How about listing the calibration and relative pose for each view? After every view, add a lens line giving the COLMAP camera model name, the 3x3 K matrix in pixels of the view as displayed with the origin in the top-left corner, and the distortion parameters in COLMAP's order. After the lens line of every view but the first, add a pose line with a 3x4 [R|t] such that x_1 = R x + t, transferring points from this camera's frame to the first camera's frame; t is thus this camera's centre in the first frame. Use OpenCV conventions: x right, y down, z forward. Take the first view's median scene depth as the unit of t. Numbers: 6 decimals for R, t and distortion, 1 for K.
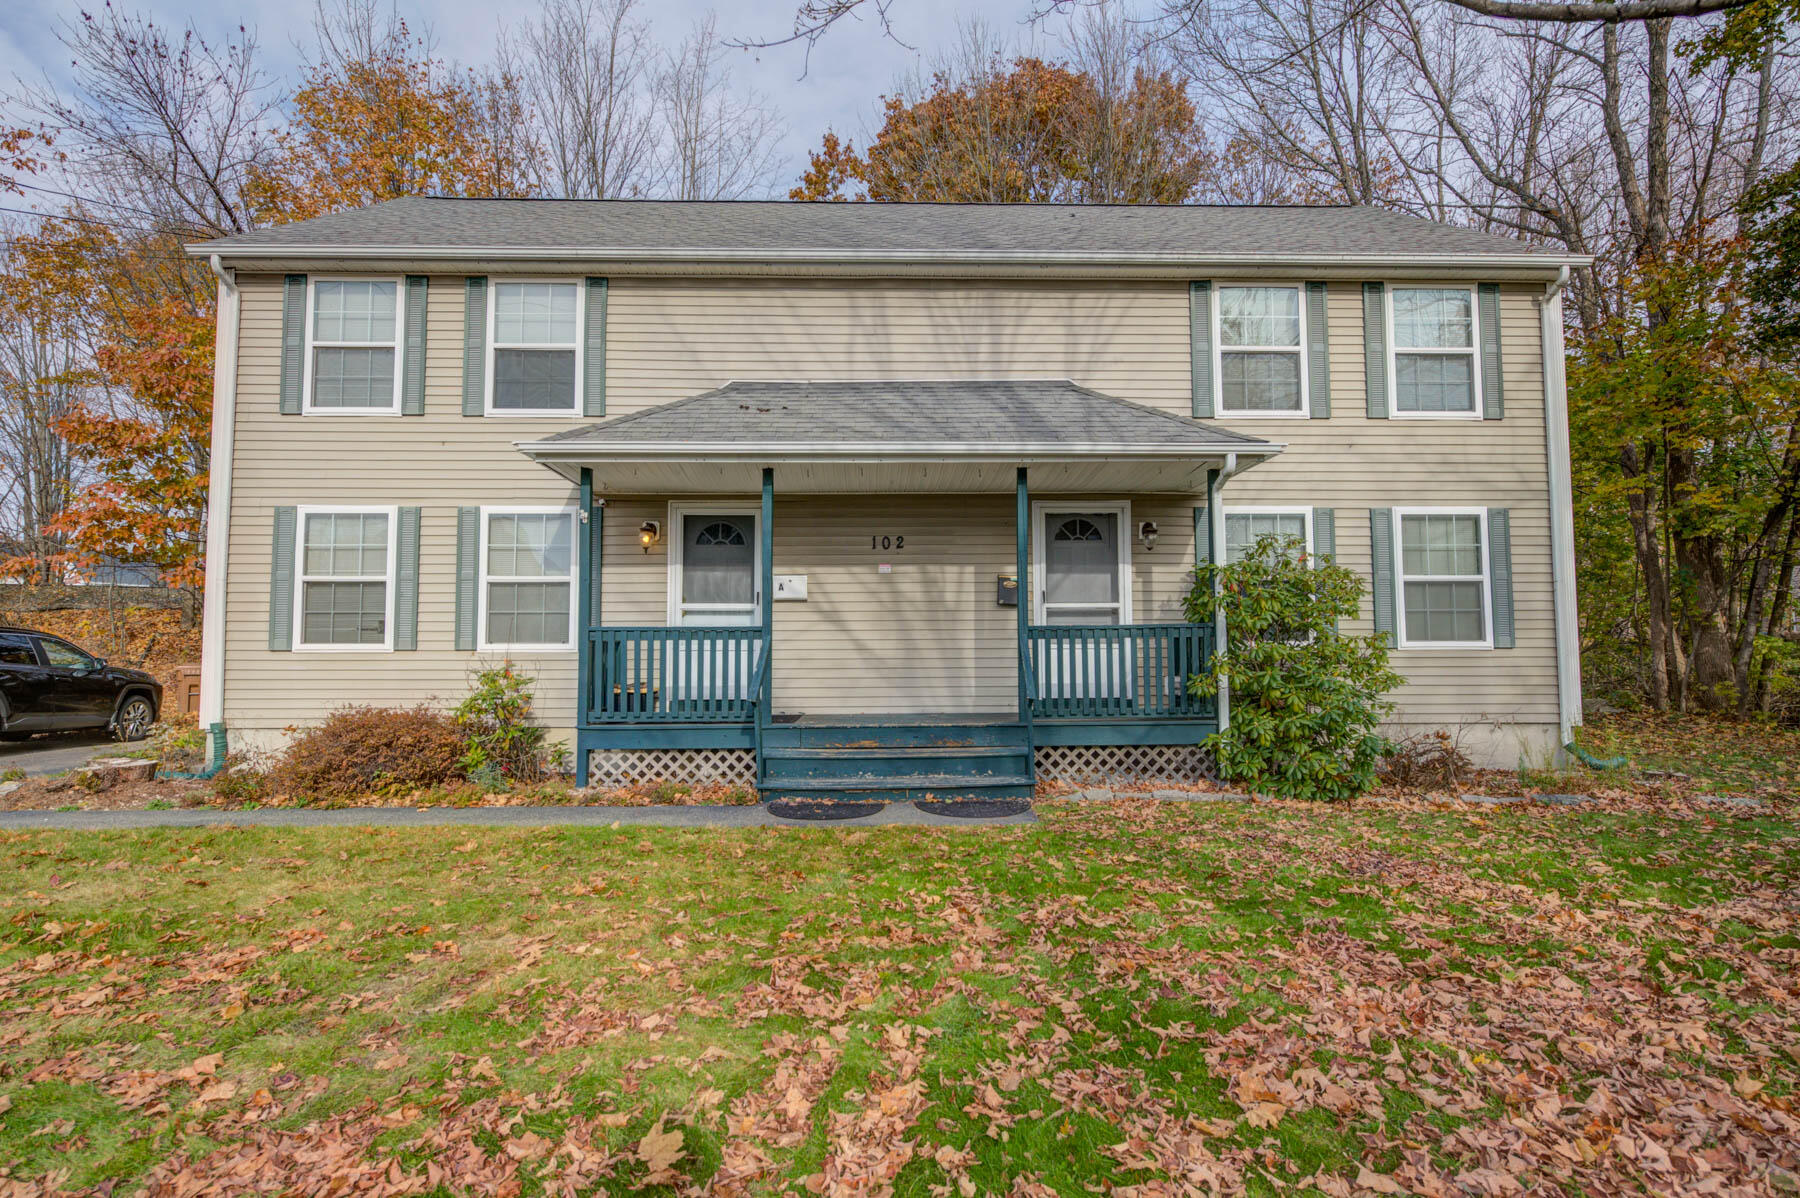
lens RADIAL K [[873.4, 0, 894.7], [0, 873.4, 598.4], [0, 0, 1]] dist [-0.008312, -0.000659]
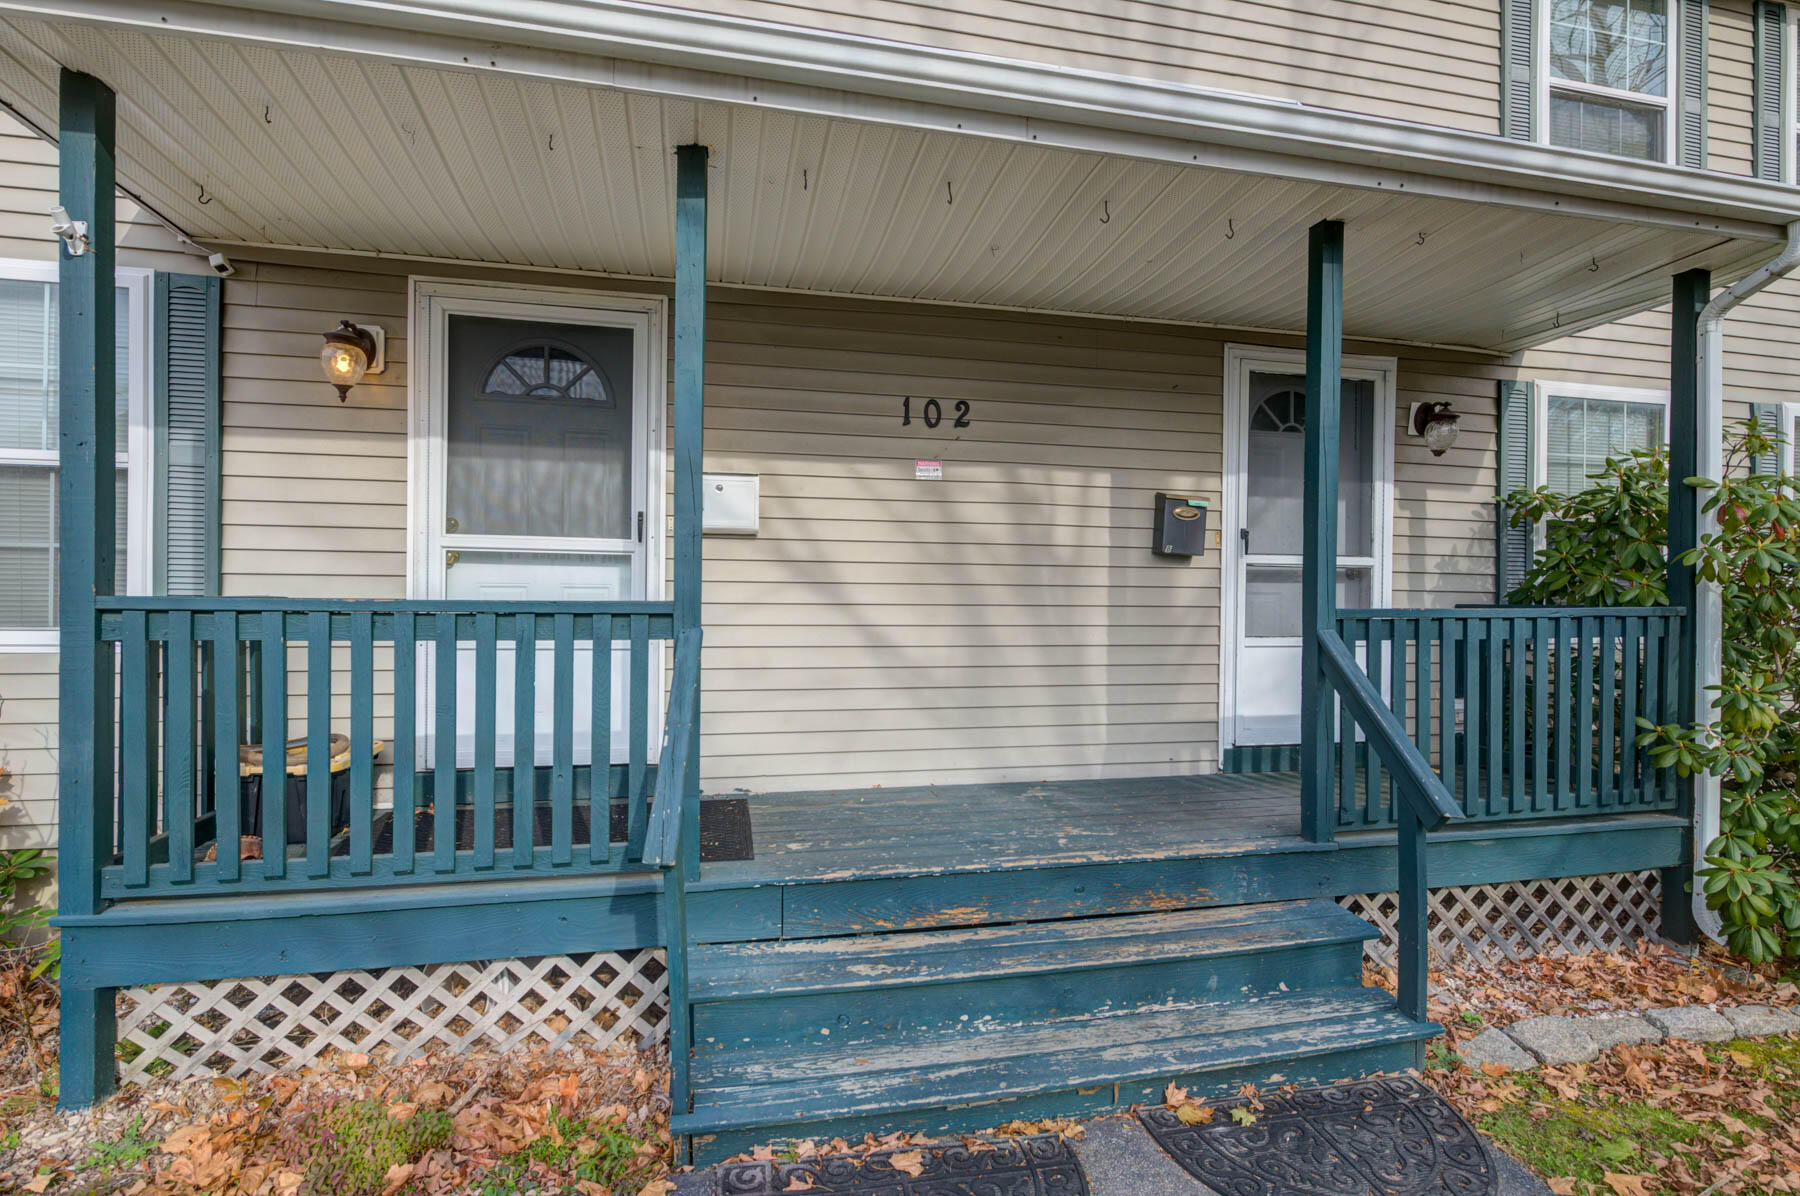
lens RADIAL K [[873.4, 0, 914.2], [0, 873.4, 603.2], [0, 0, 1]] dist [-0.008312, -0.000659]
pose [[0.979433, 0.012270, 0.201398, -0.112101], [-0.025963, 0.997515, 0.065490, 0.005728], [-0.200095, -0.069372, 0.977318, 0.560056]]
